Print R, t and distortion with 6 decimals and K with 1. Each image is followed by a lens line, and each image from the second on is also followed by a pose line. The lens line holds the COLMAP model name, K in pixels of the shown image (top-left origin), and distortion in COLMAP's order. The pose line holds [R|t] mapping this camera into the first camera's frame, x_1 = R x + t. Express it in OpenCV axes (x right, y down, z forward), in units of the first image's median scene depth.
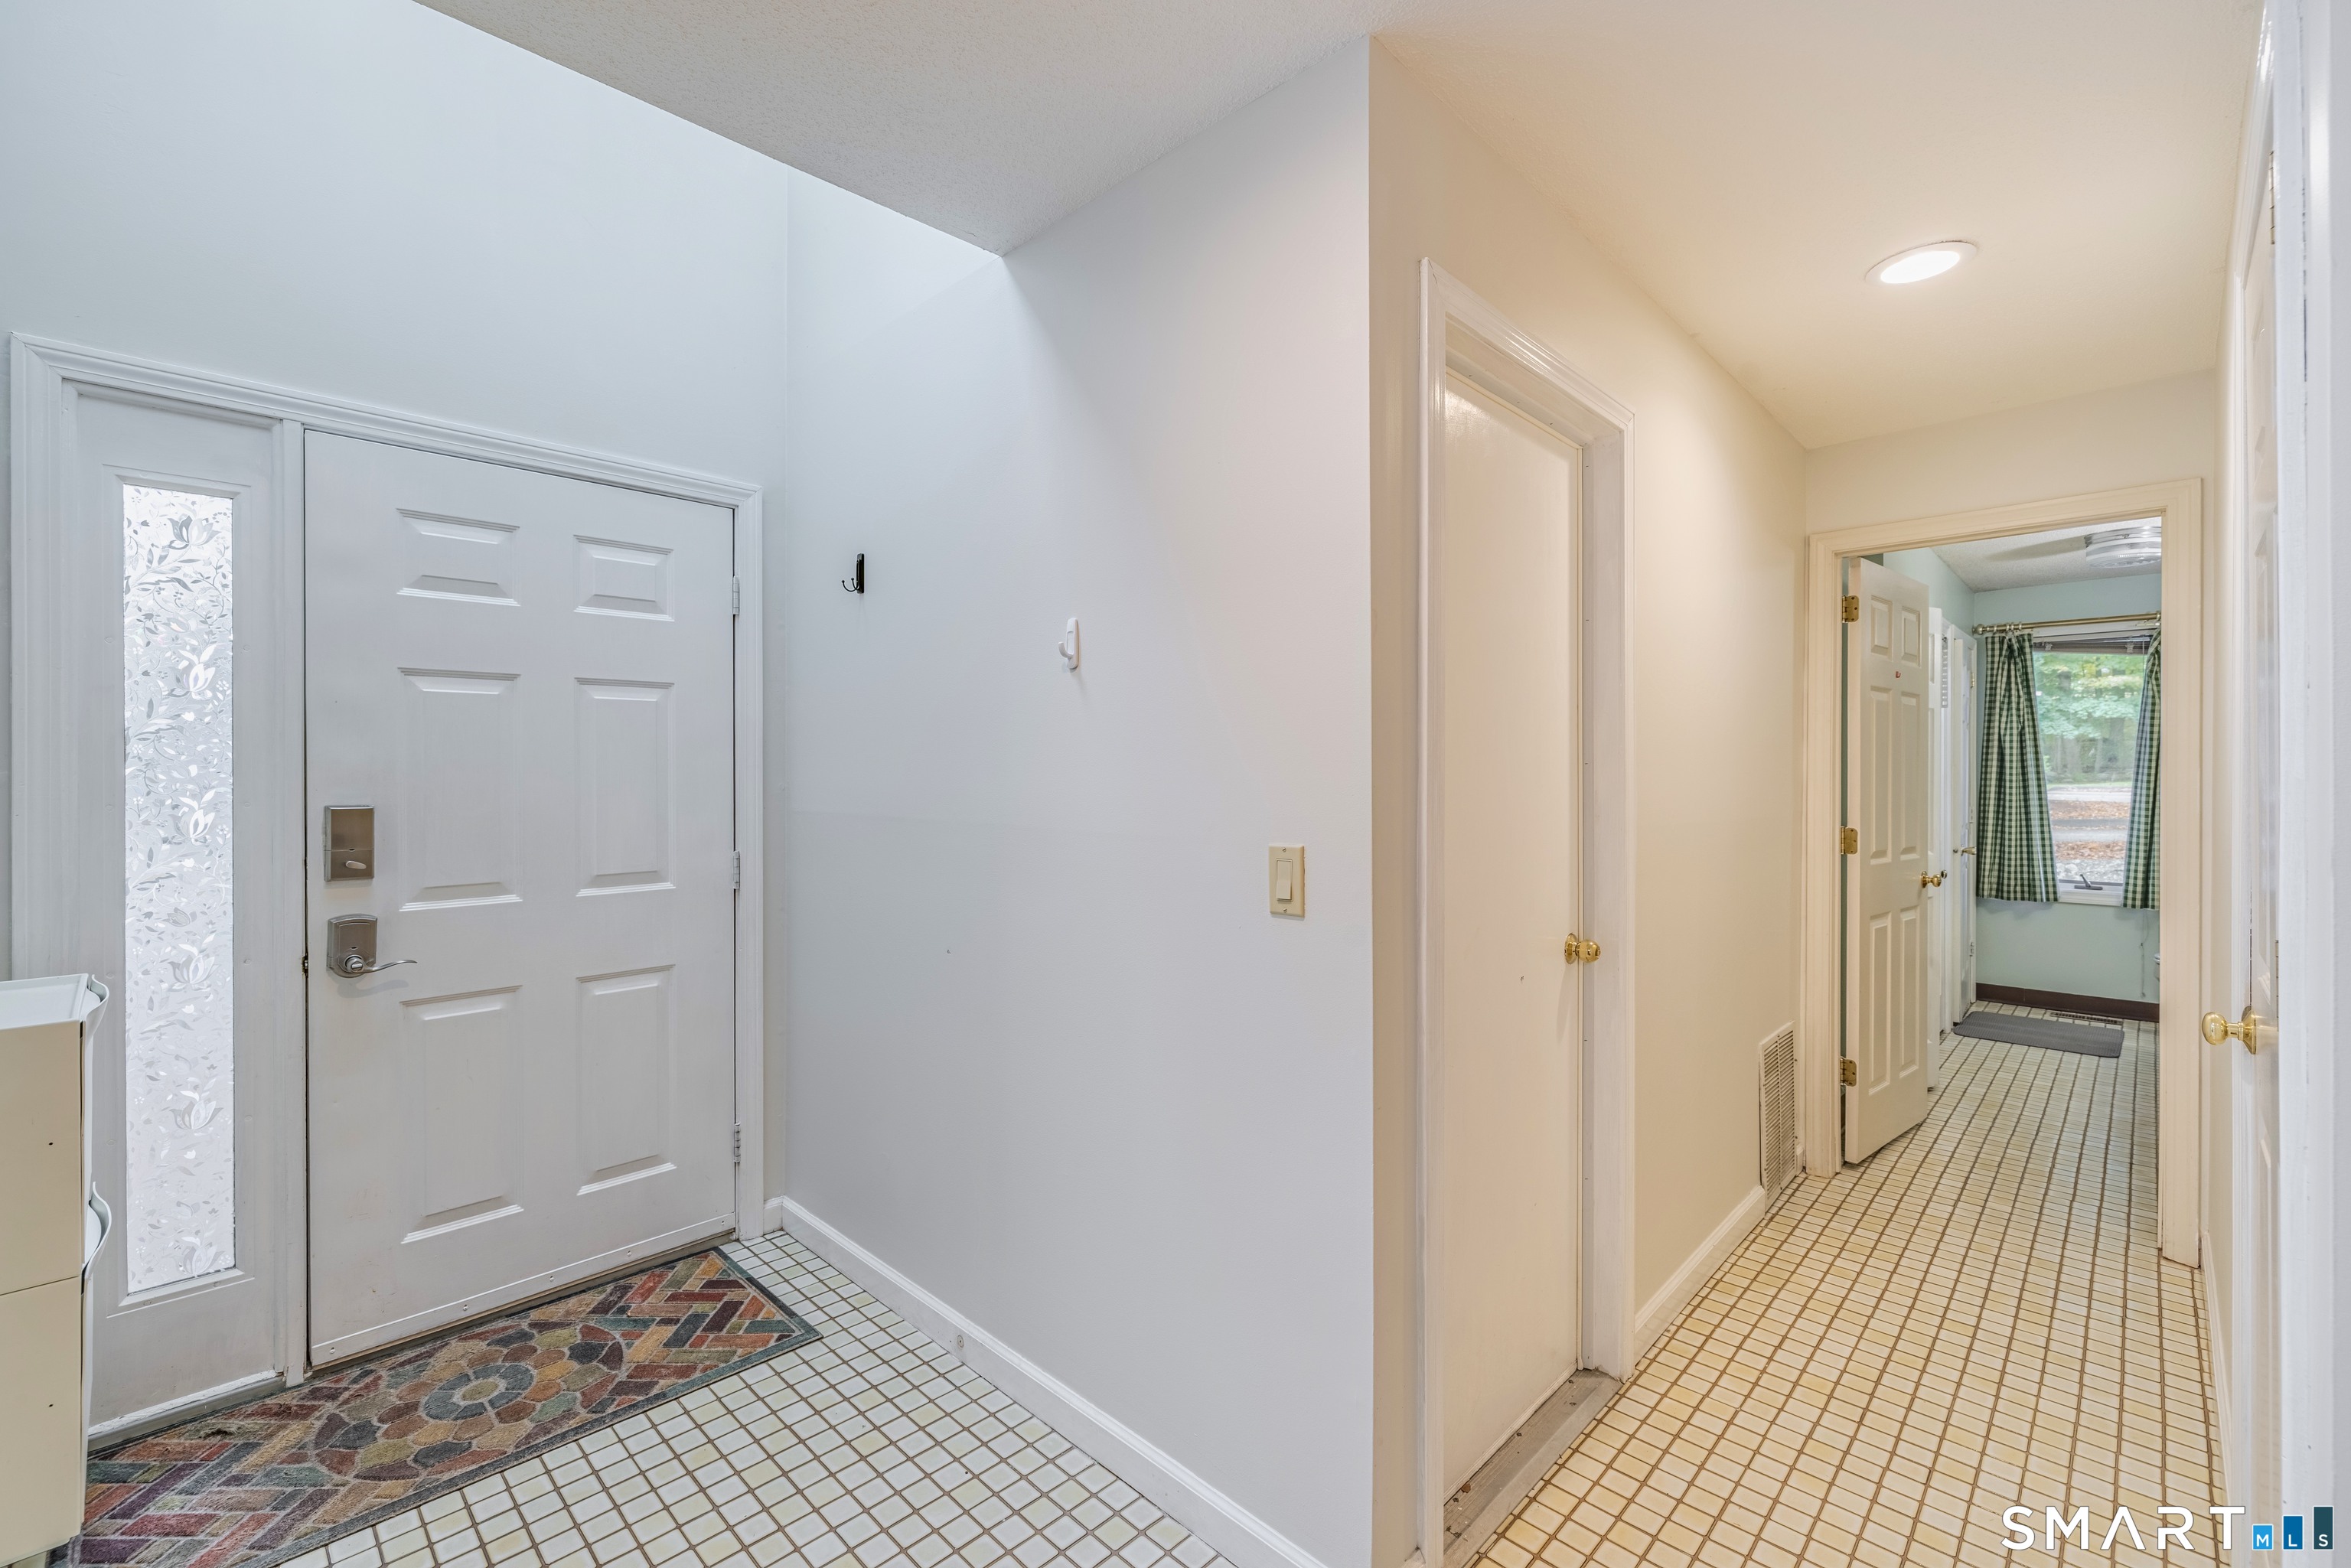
lens RADIAL K [[997.2, 0, 1163.7], [0, 997.2, 775.9], [0, 0, 1]] dist [-0.001232, 0.000099]
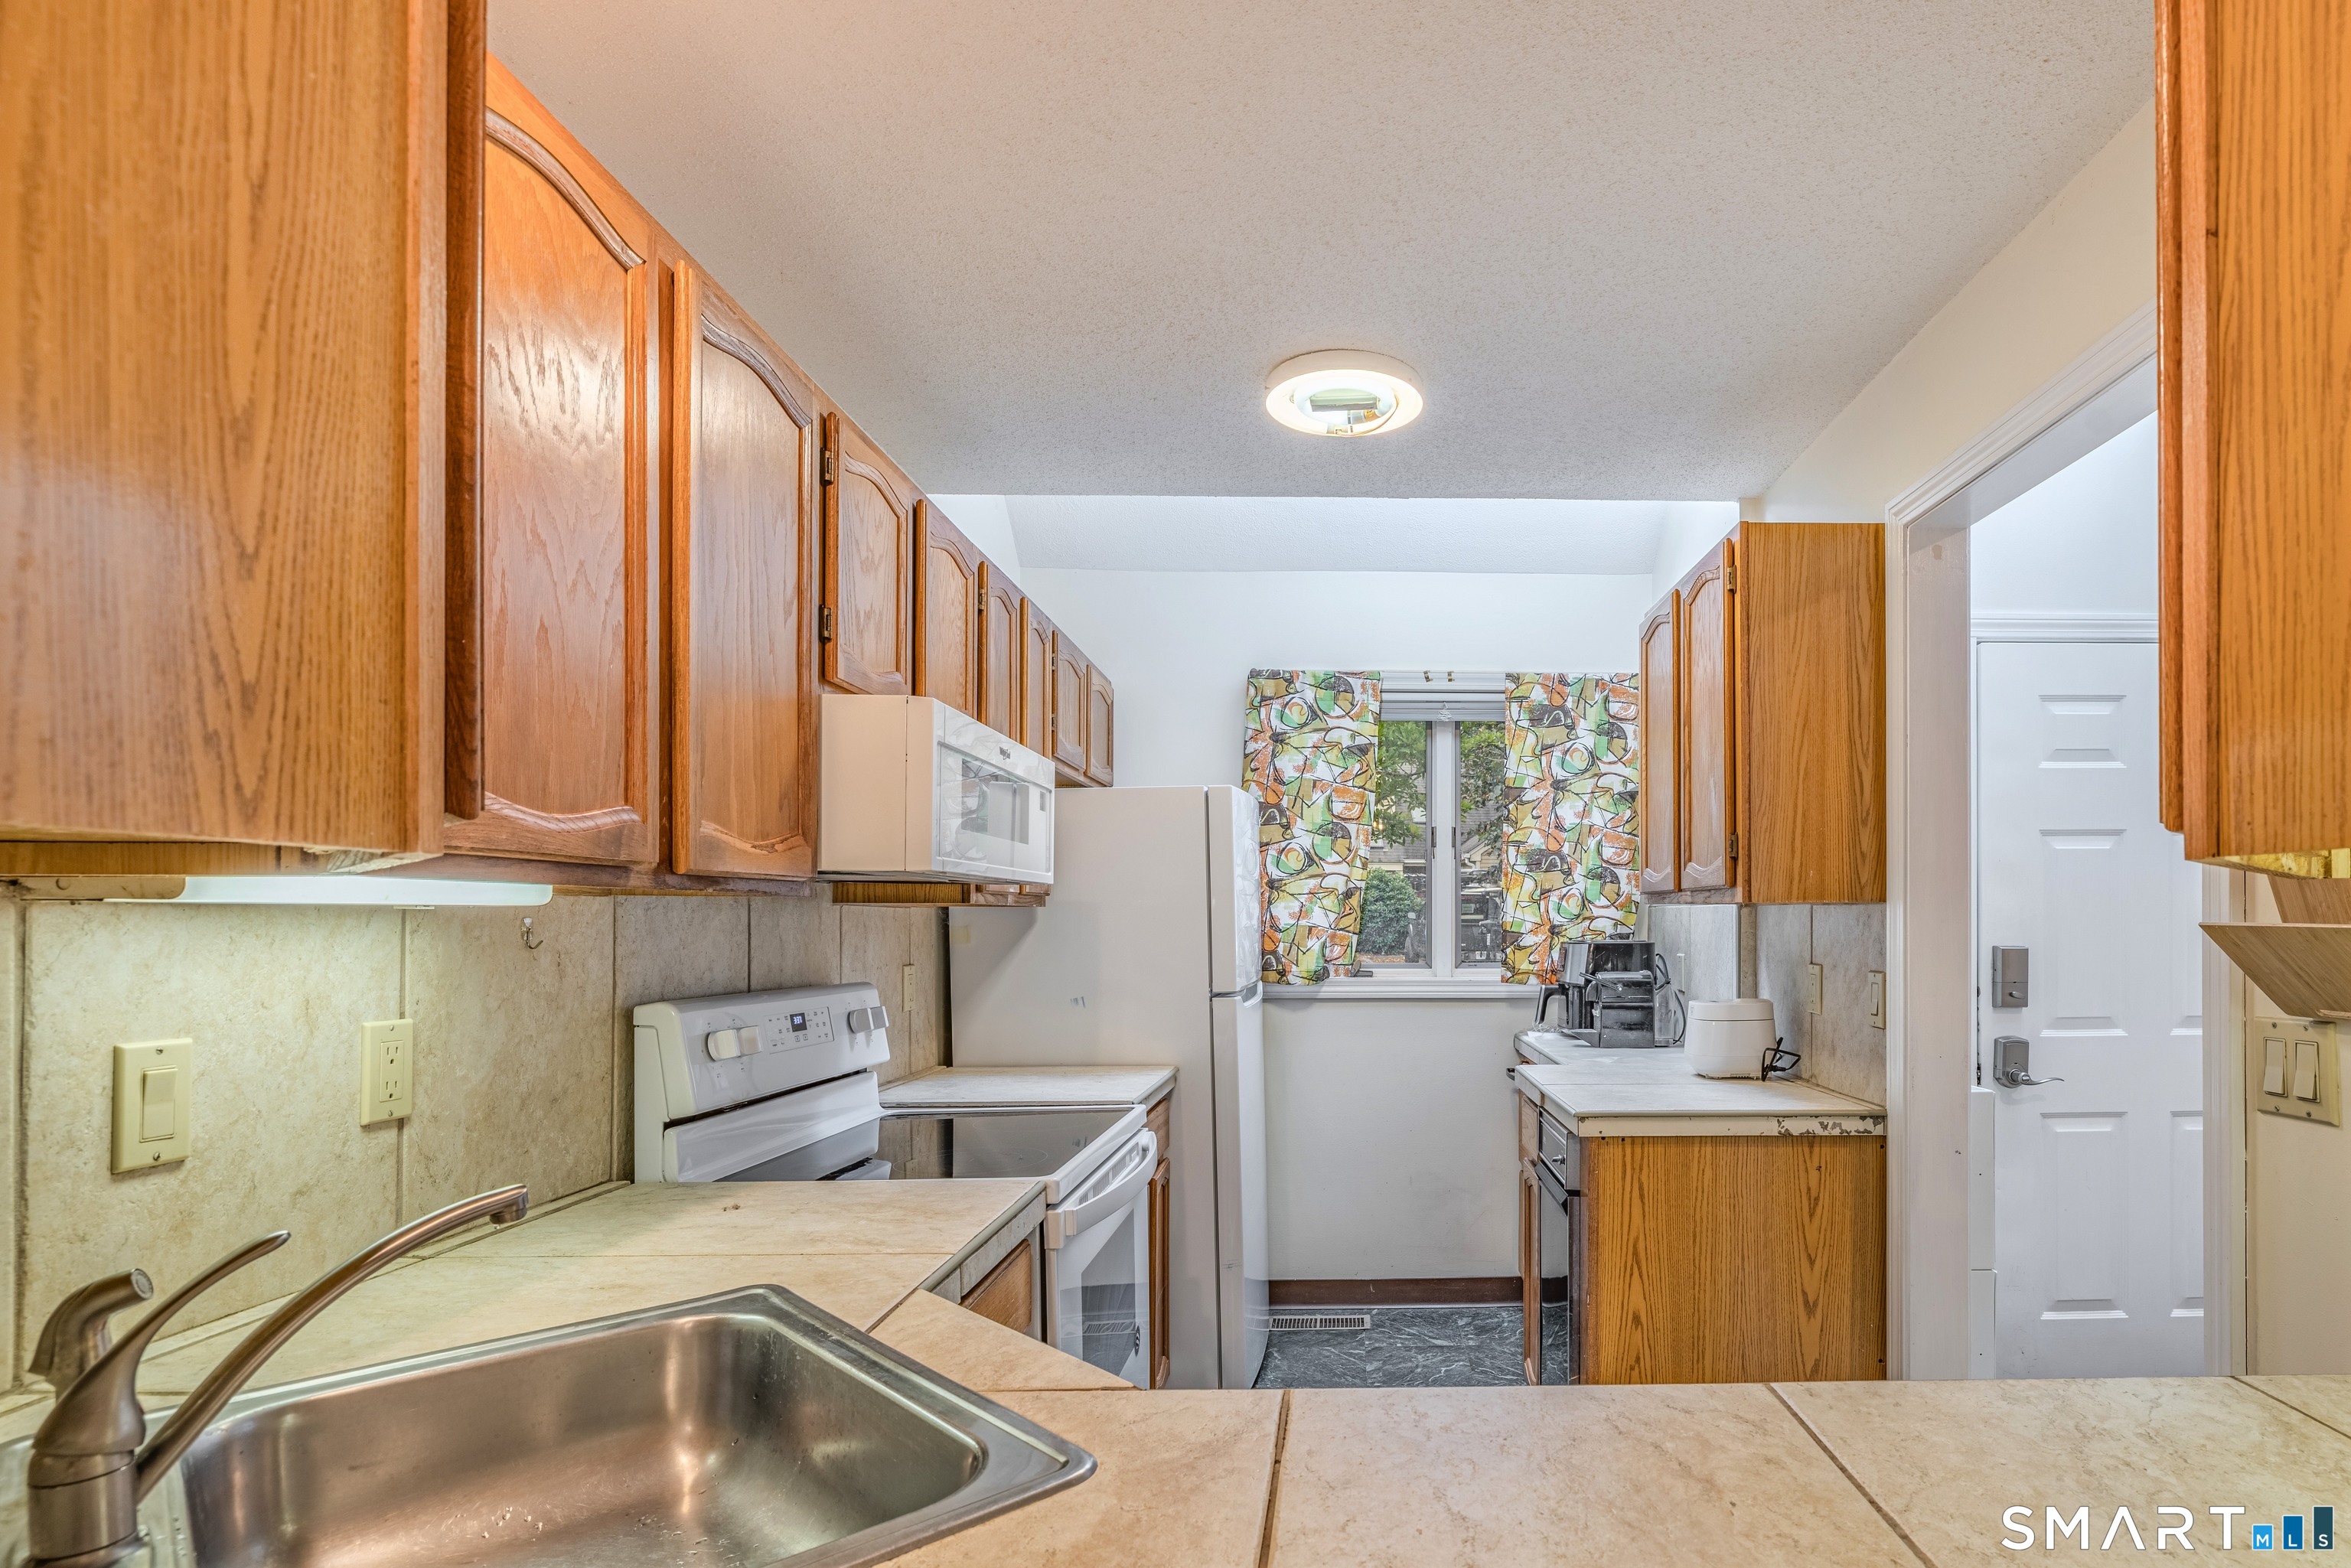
lens RADIAL K [[1188.7, 0, 1401.1], [0, 1188.7, 916.7], [0, 0, 1]] dist [-0.005063, 0.000055]
pose [[0.719969, -0.002447, -0.694002, -0.343024], [-0.000678, 0.999991, -0.004230, 0.000656], [0.694006, 0.003516, 0.719961, -0.548254]]
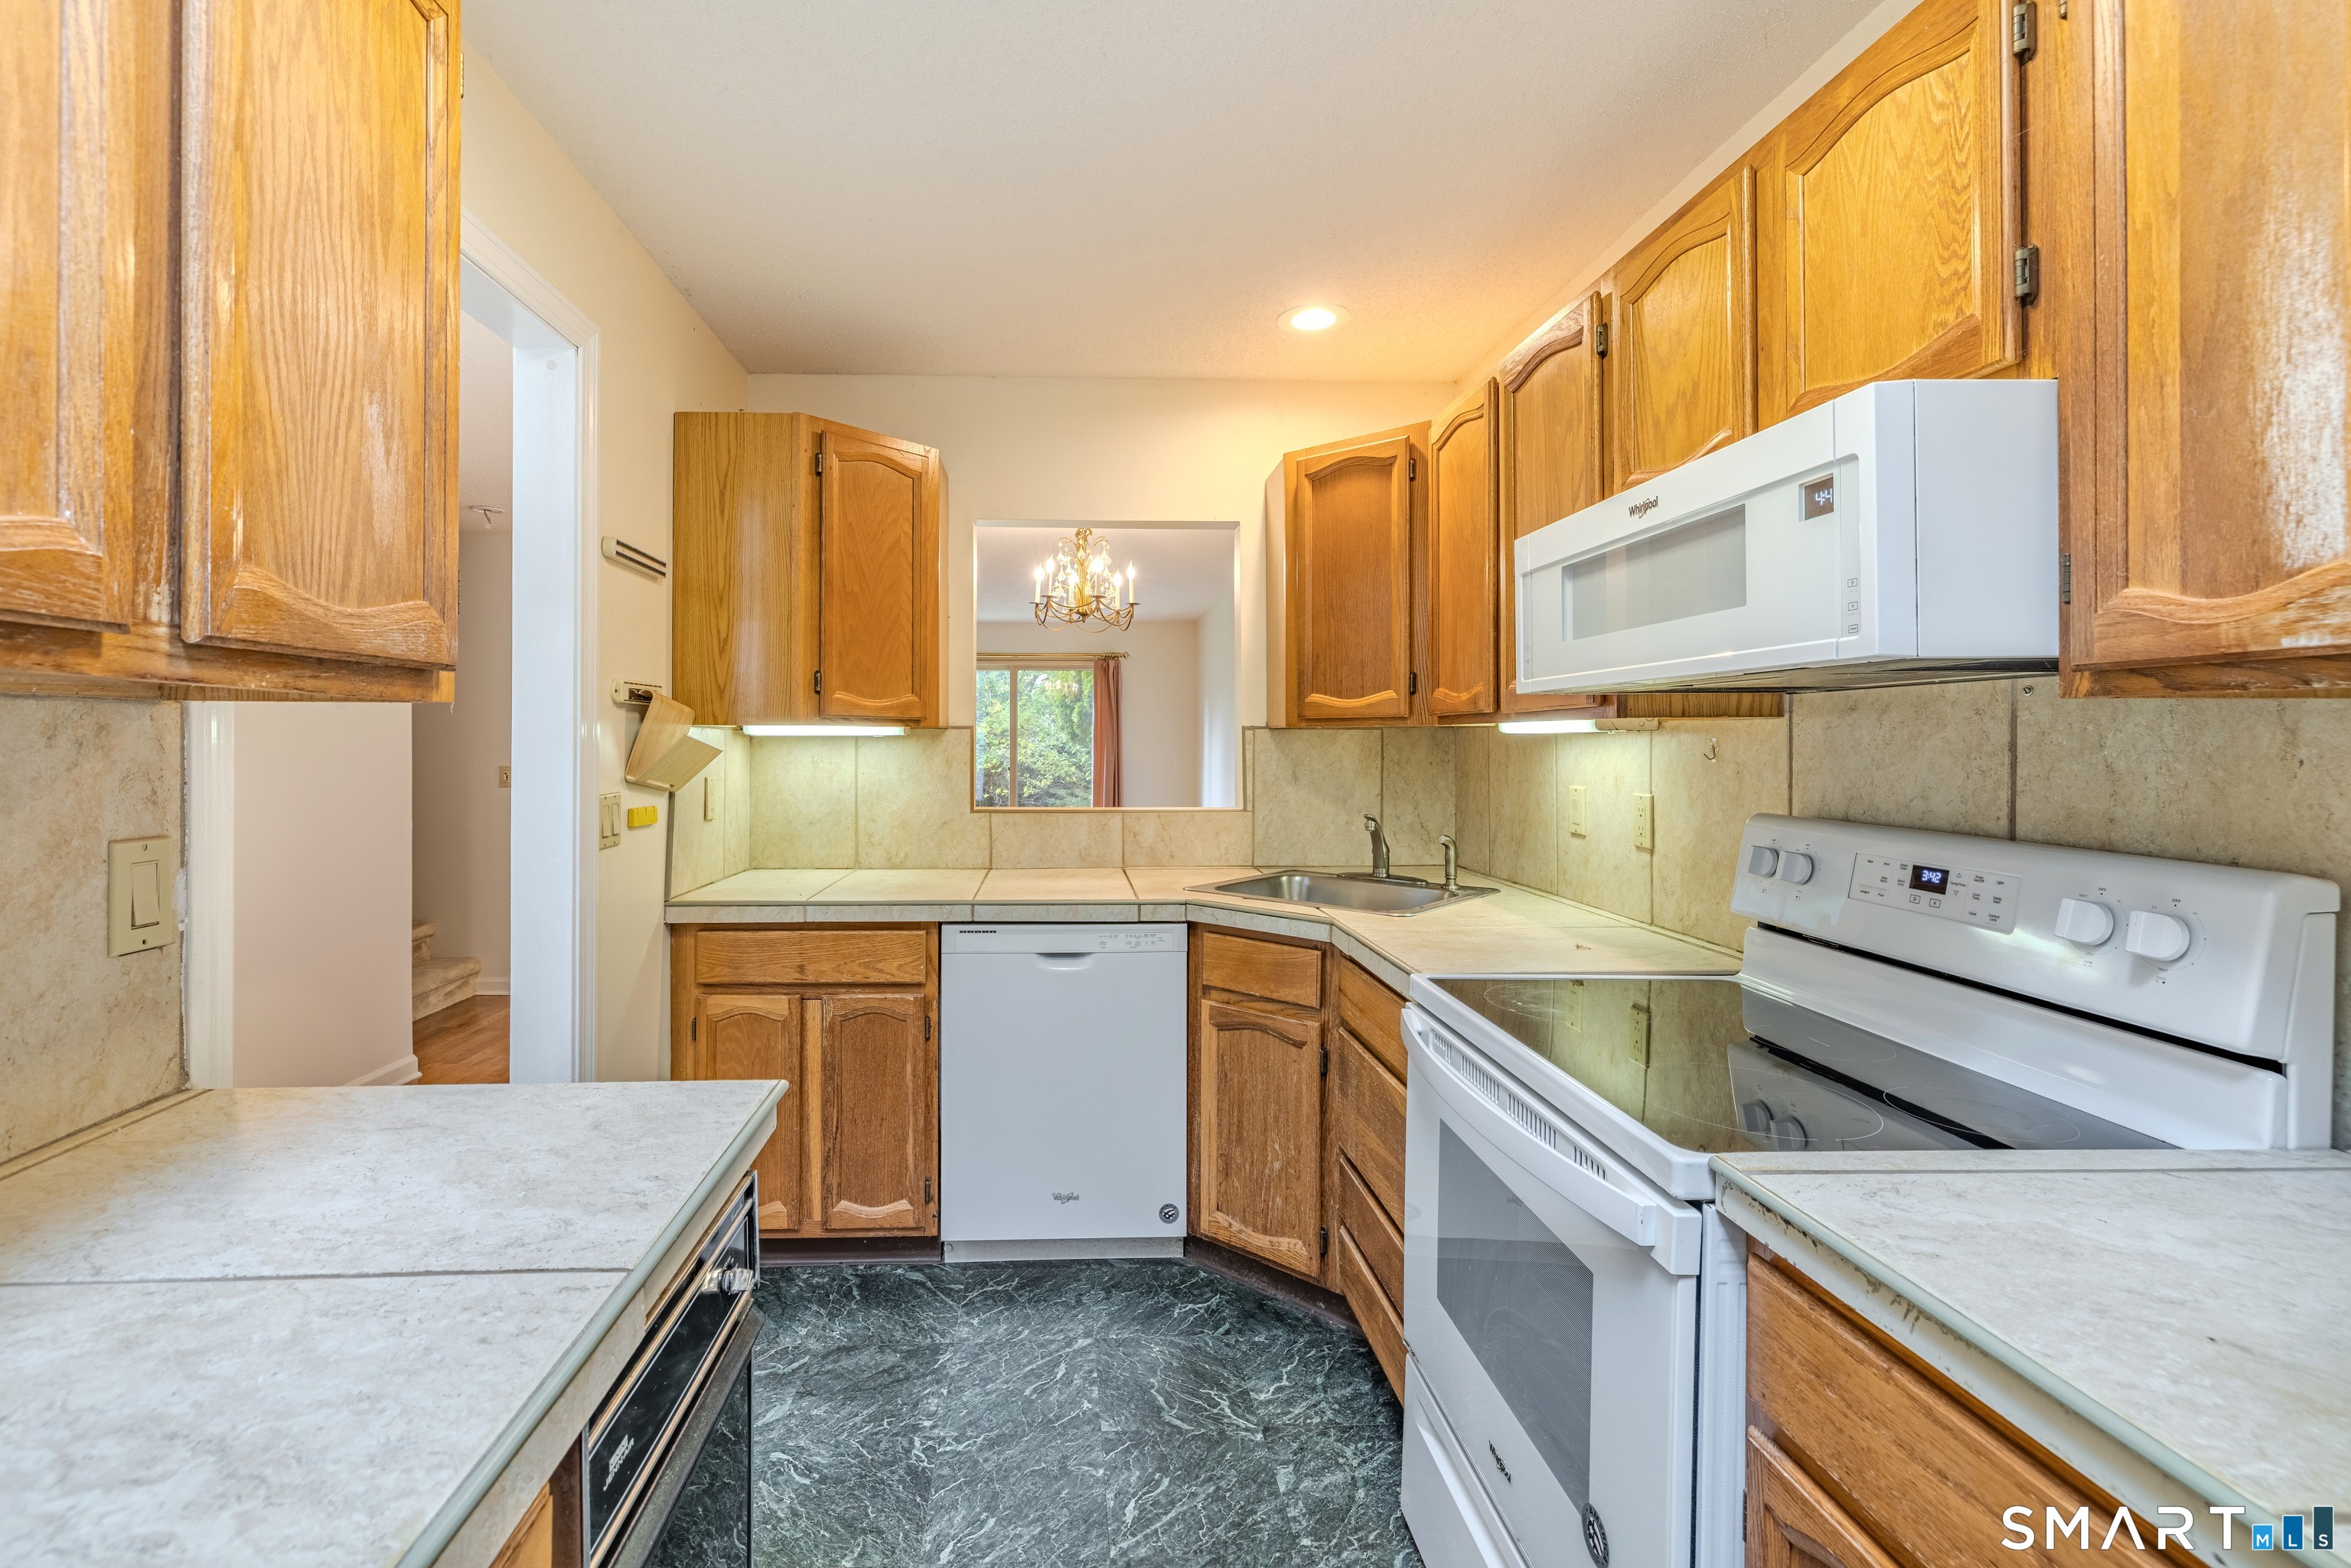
lens RADIAL K [[1077.5, 0, 1064.0], [0, 1077.5, 739.7], [0, 0, 1]] dist [0.002852, 0.000139]
pose [[-0.696910, 0.000962, 0.717158, -1.445216], [0.000778, 1.000000, -0.000584, 0.000663], [-0.717159, 0.000151, -0.696910, 0.591653]]
